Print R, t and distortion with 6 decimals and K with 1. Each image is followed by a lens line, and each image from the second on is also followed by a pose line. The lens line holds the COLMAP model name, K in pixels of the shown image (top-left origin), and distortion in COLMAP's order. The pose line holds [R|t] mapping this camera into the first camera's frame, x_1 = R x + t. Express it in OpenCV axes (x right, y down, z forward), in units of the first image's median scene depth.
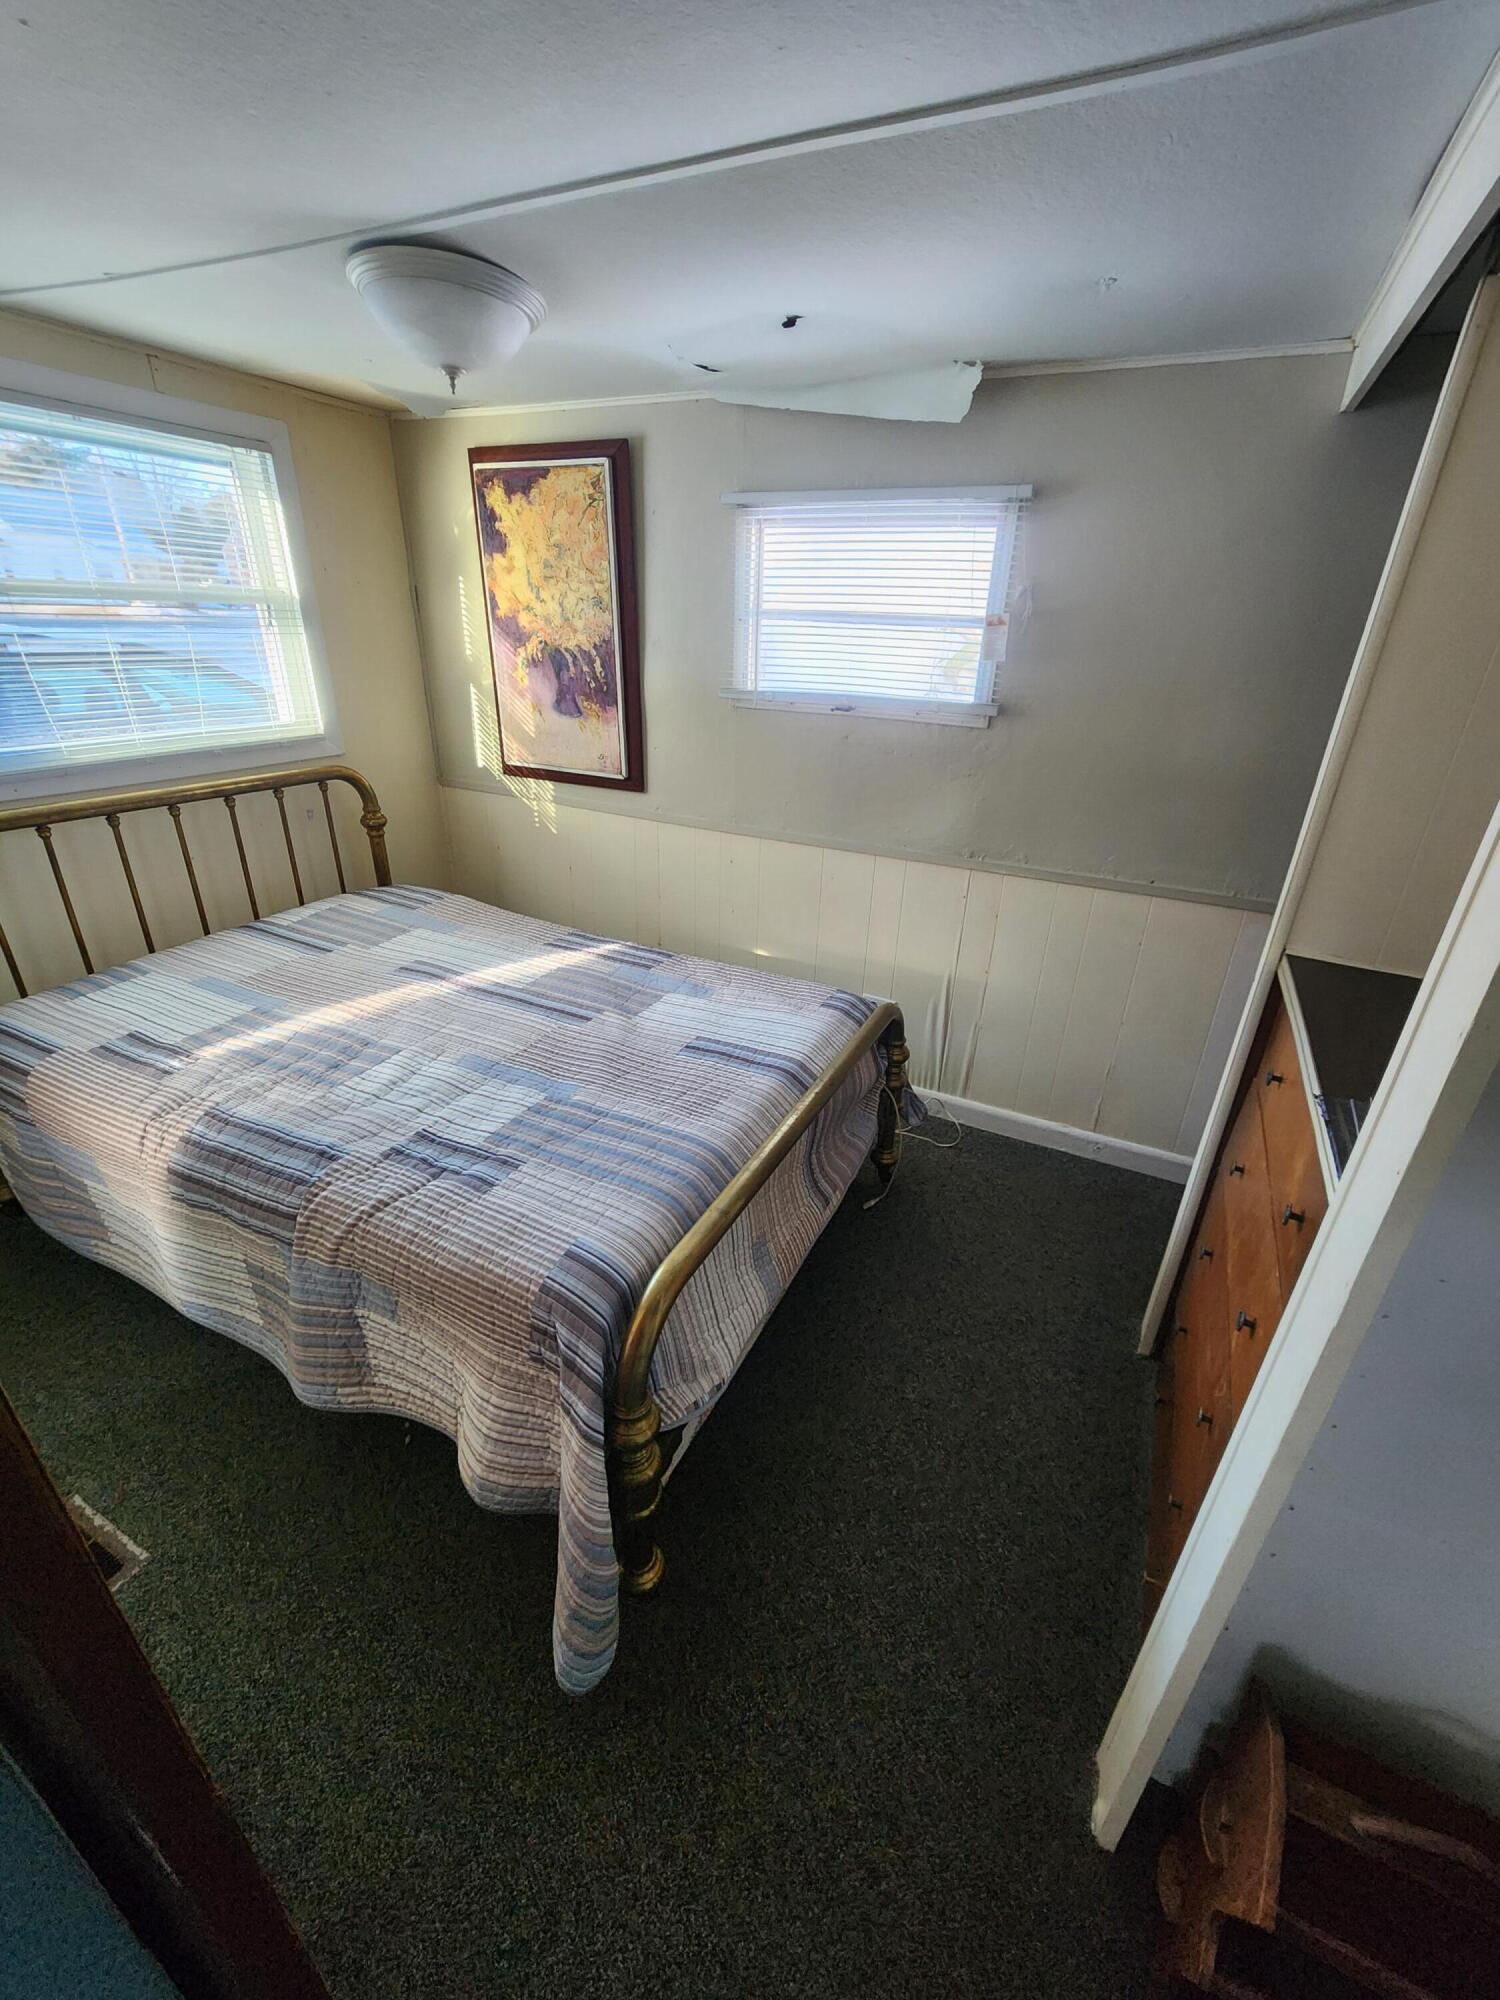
lens RADIAL K [[815.8, 0, 763.5], [0, 815.8, 994.0], [0, 0, 1]] dist [0.000393, -0.000403]
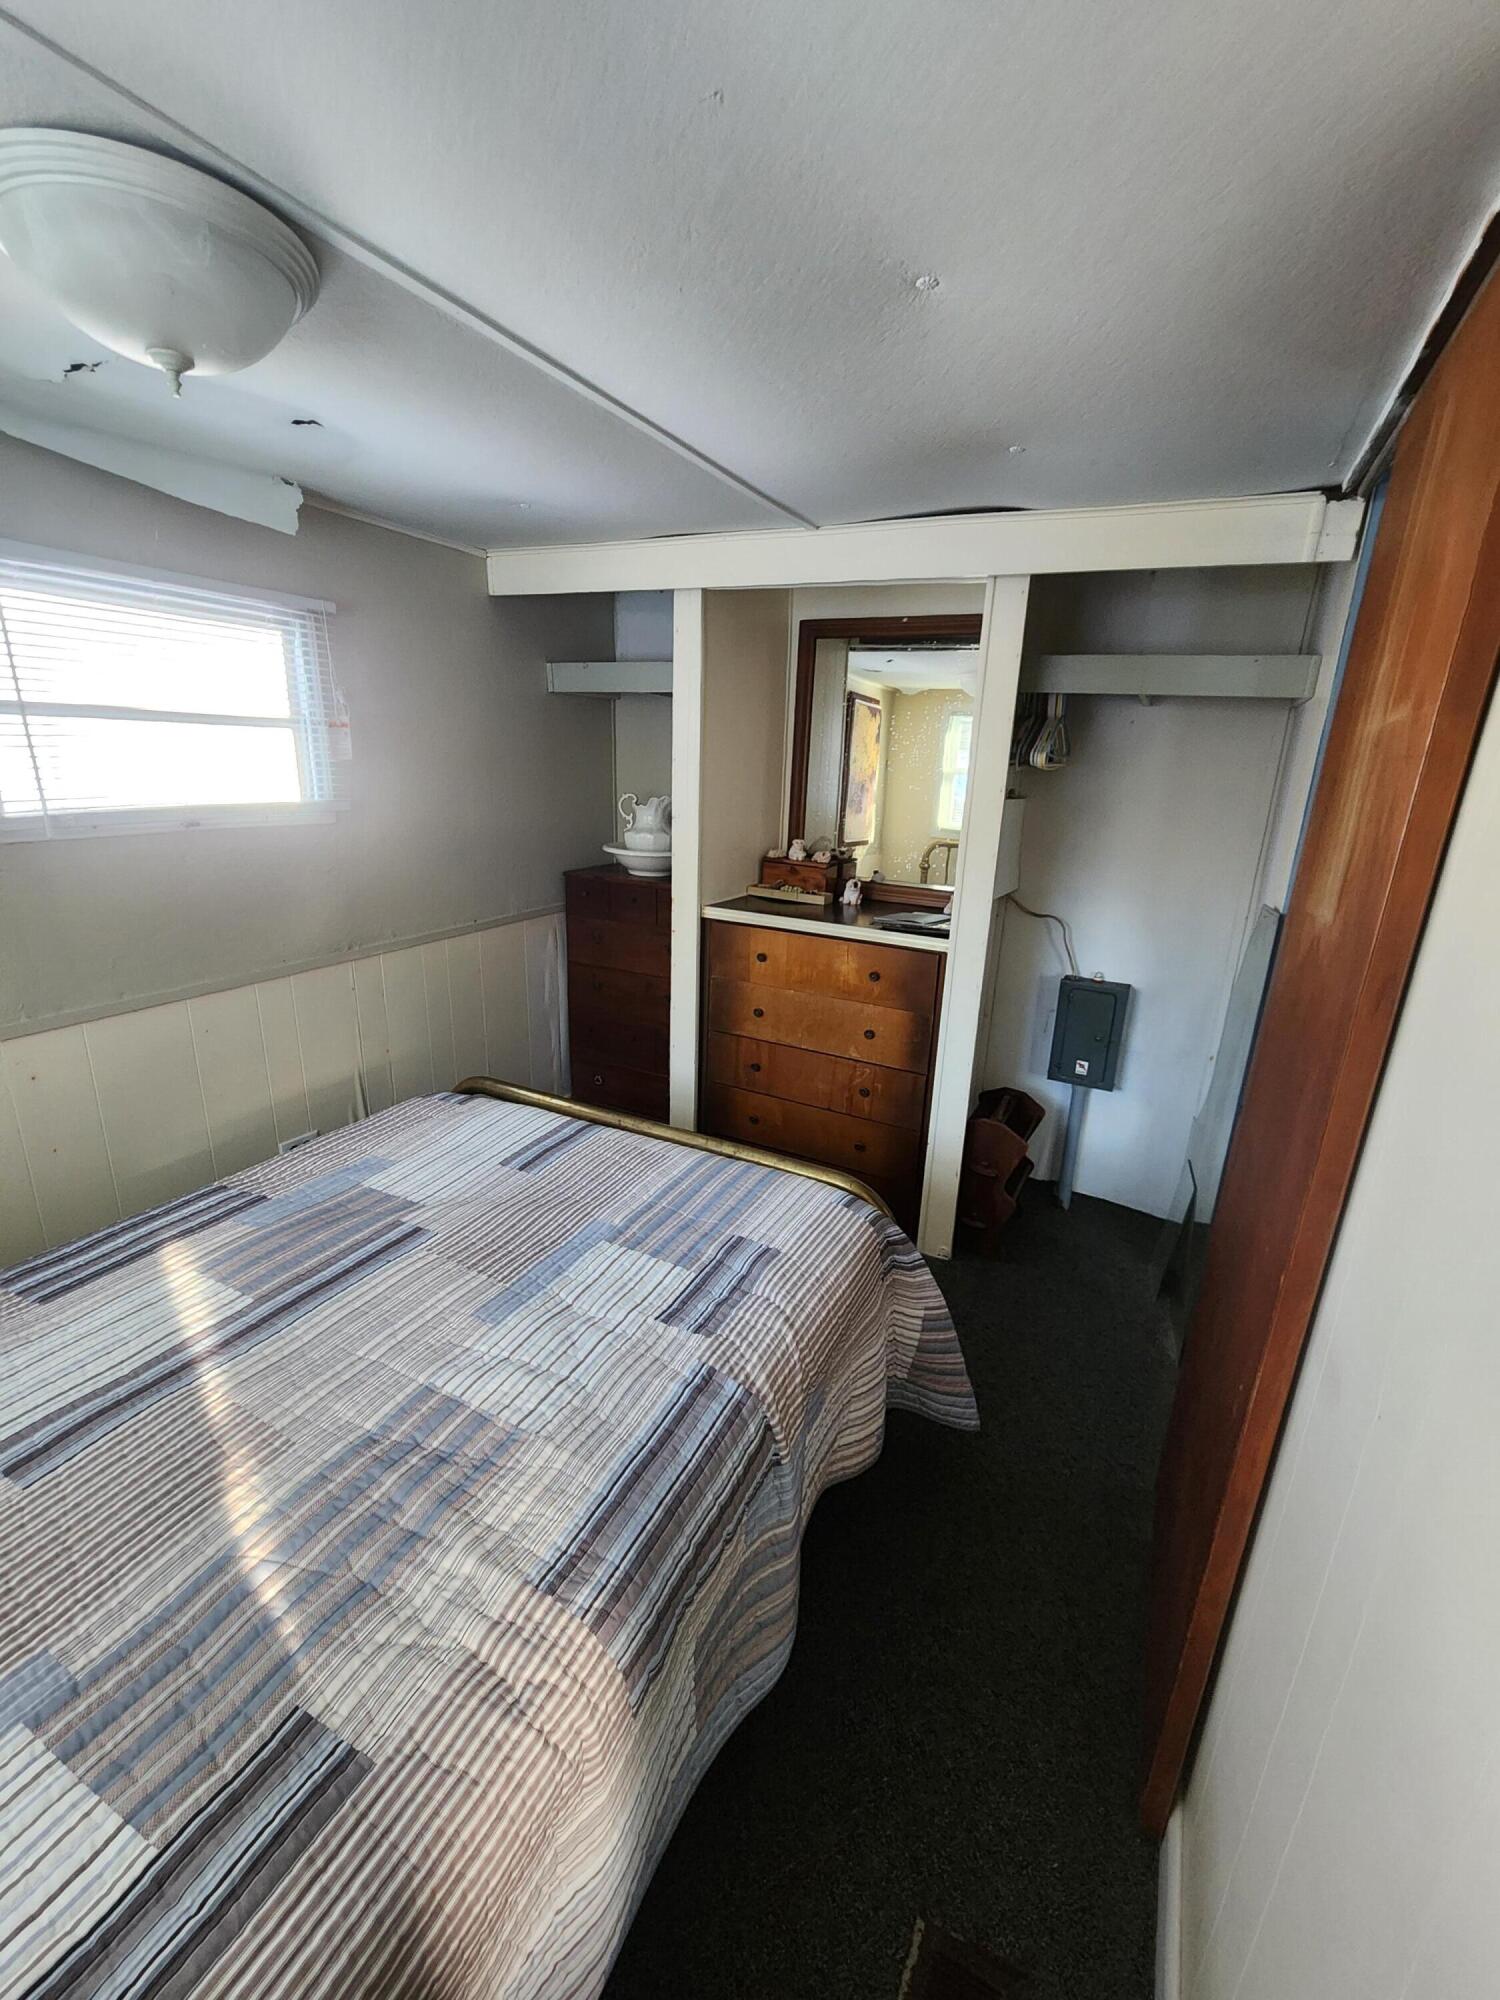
lens RADIAL K [[815.8, 0, 762.1], [0, 815.8, 1004.2], [0, 0, 1]] dist [0.000393, -0.000403]
pose [[0.023213, -0.328118, 0.944351, -0.963355], [0.386372, 0.874154, 0.294231, -0.286069], [-0.922051, 0.358041, 0.147067, 0.565920]]
